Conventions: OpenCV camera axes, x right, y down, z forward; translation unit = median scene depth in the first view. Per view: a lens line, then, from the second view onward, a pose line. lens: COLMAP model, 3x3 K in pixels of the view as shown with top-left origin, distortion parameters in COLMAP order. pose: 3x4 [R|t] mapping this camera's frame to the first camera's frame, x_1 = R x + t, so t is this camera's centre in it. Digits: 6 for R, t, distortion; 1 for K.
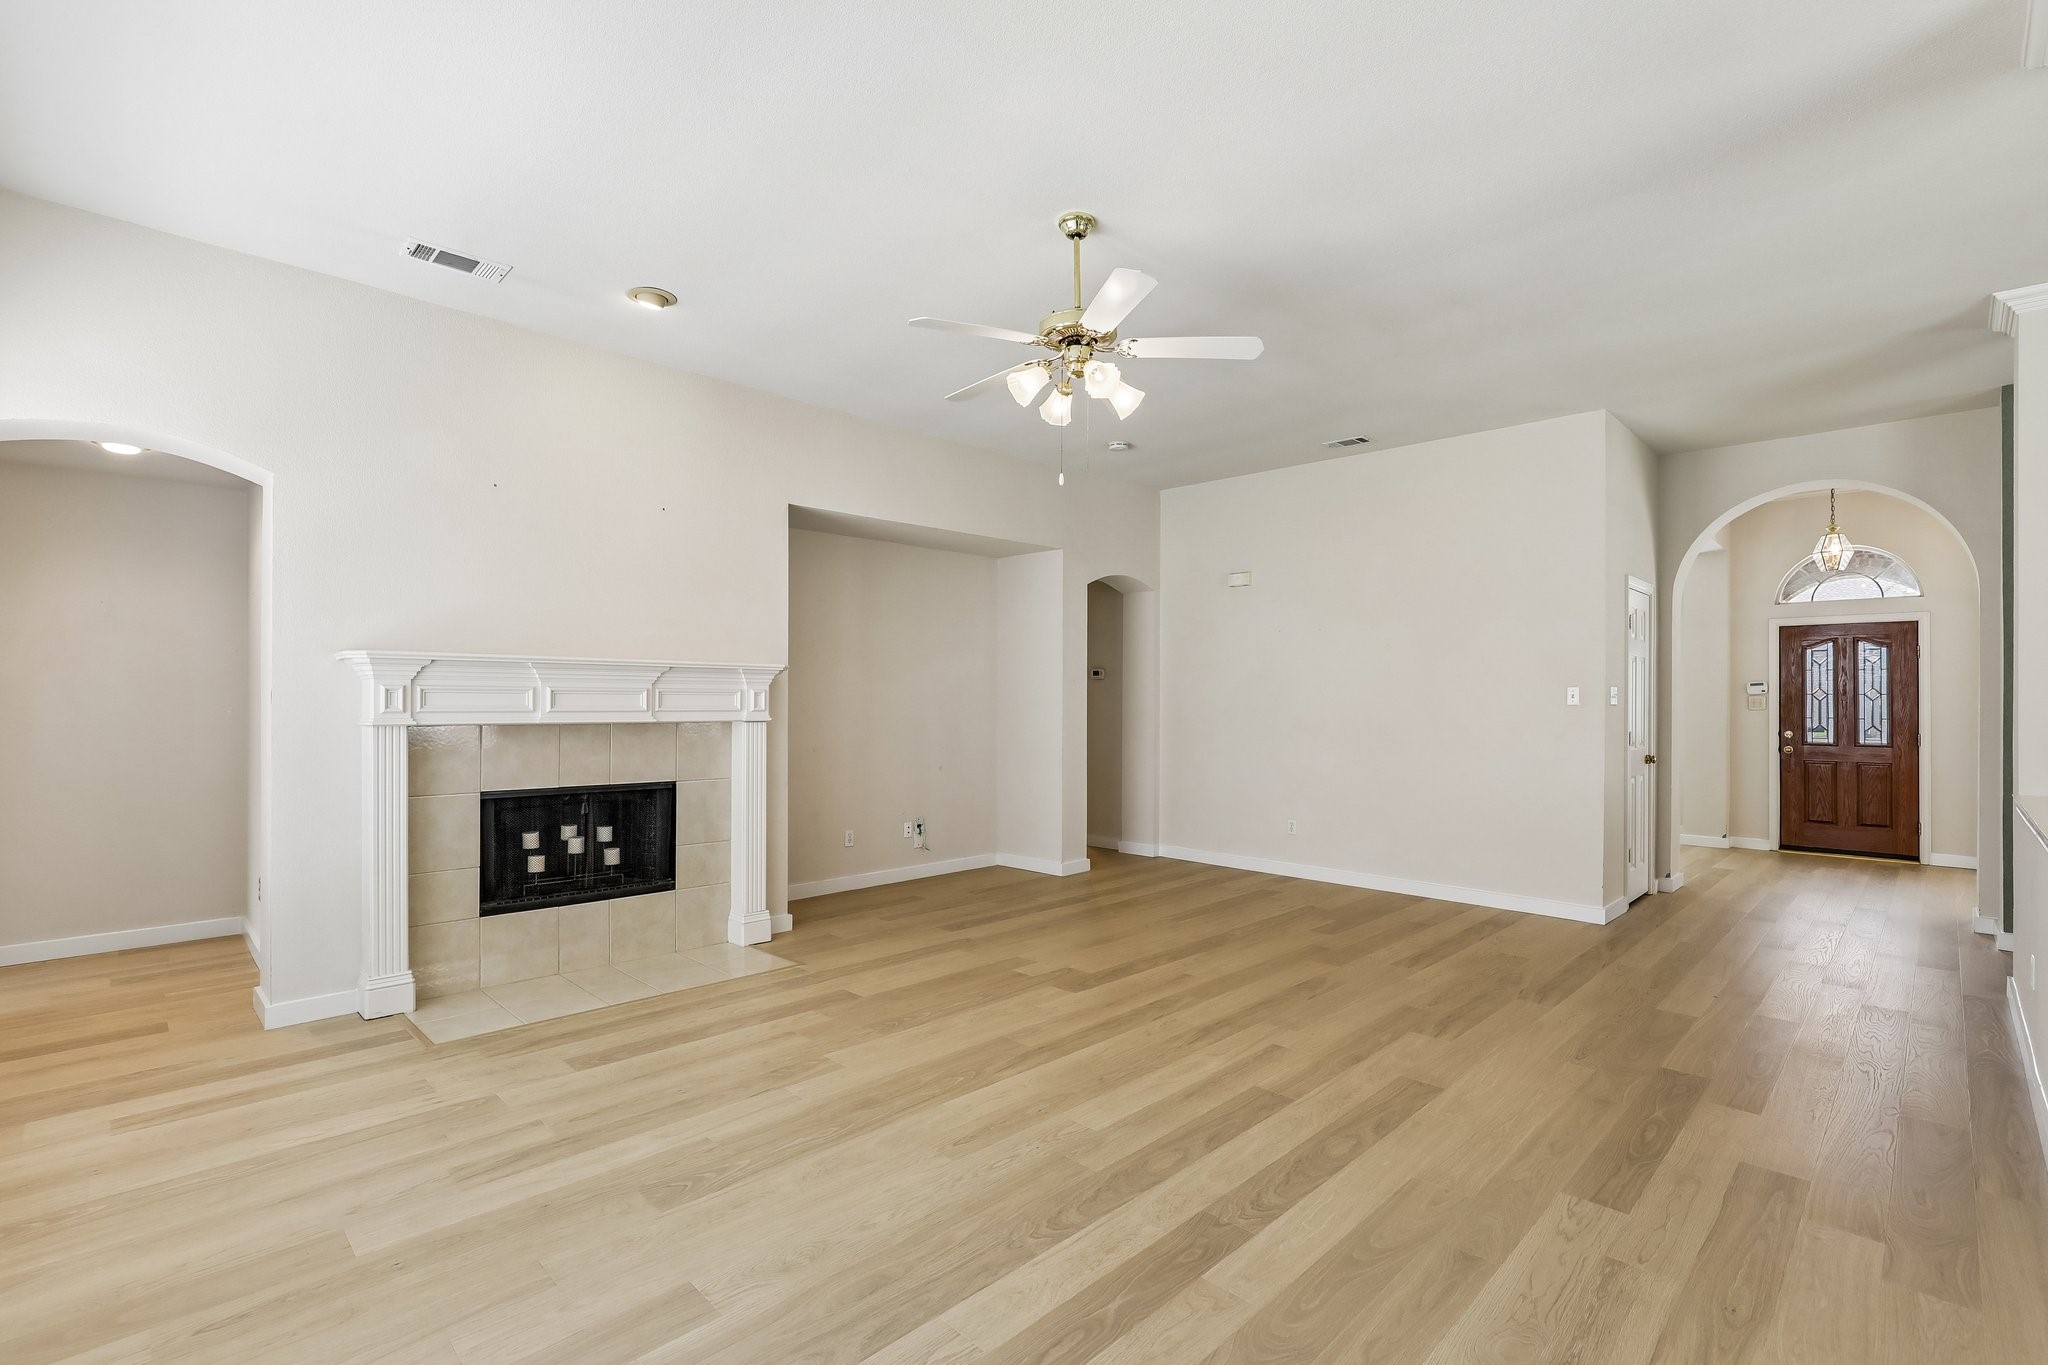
lens RADIAL K [[940.0, 0, 1025.1], [0, 940.0, 688.8], [0, 0, 1]] dist [-0.007069, 0.000861]
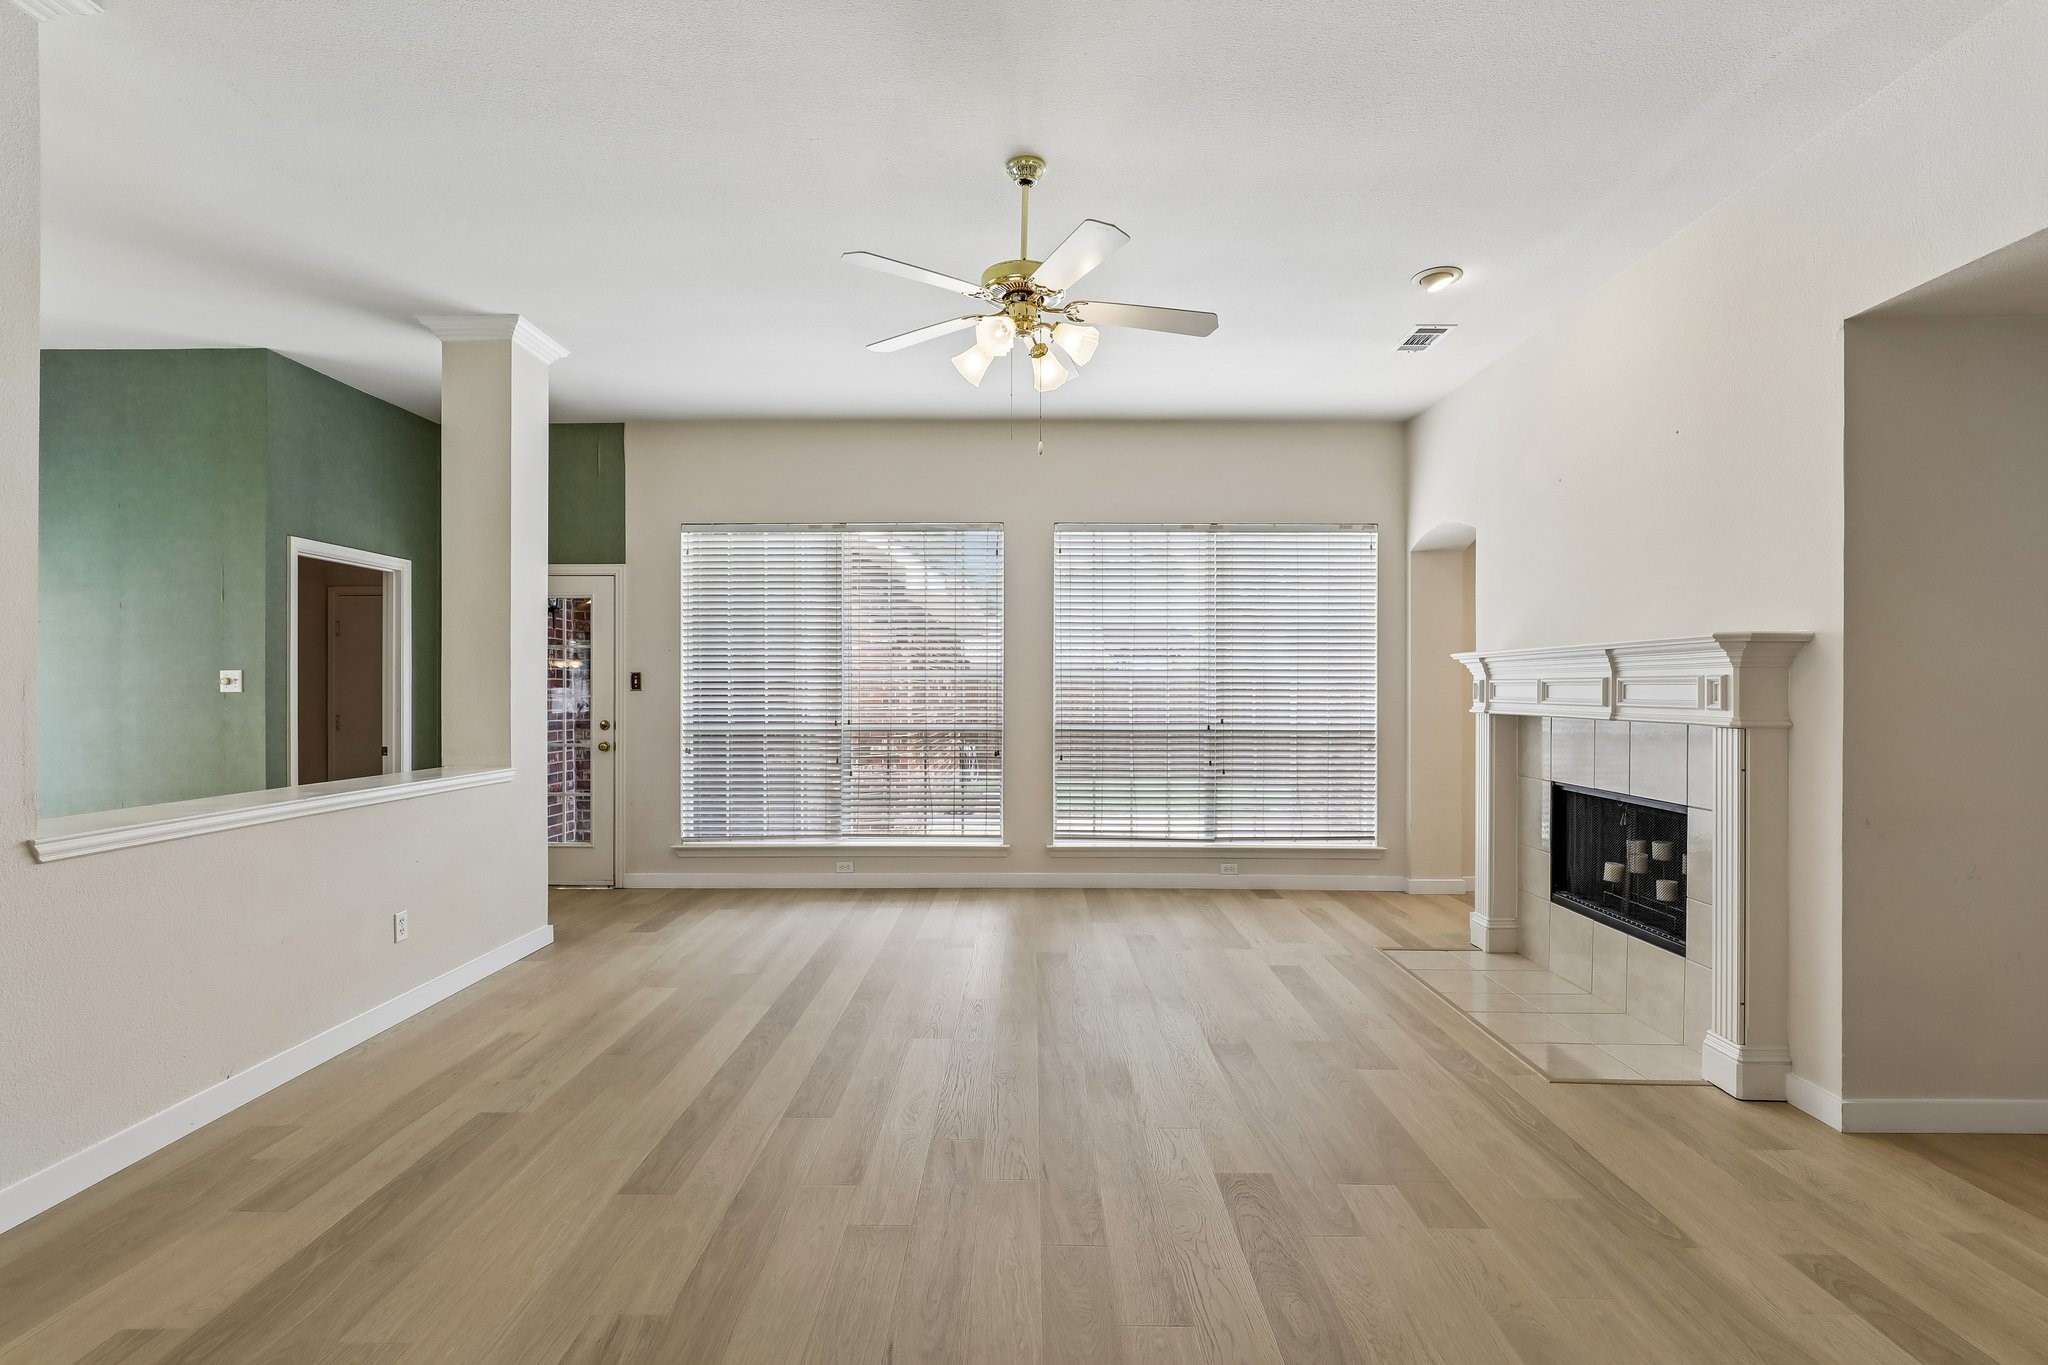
lens RADIAL K [[921.5, 0, 1030.6], [0, 921.5, 696.6], [0, 0, 1]] dist [-0.009968, 0.000312]
pose [[-0.709341, -0.000384, -0.704865, 0.720930], [0.004748, 0.999975, -0.005323, 0.024217], [0.704849, -0.007122, -0.709321, 1.734812]]
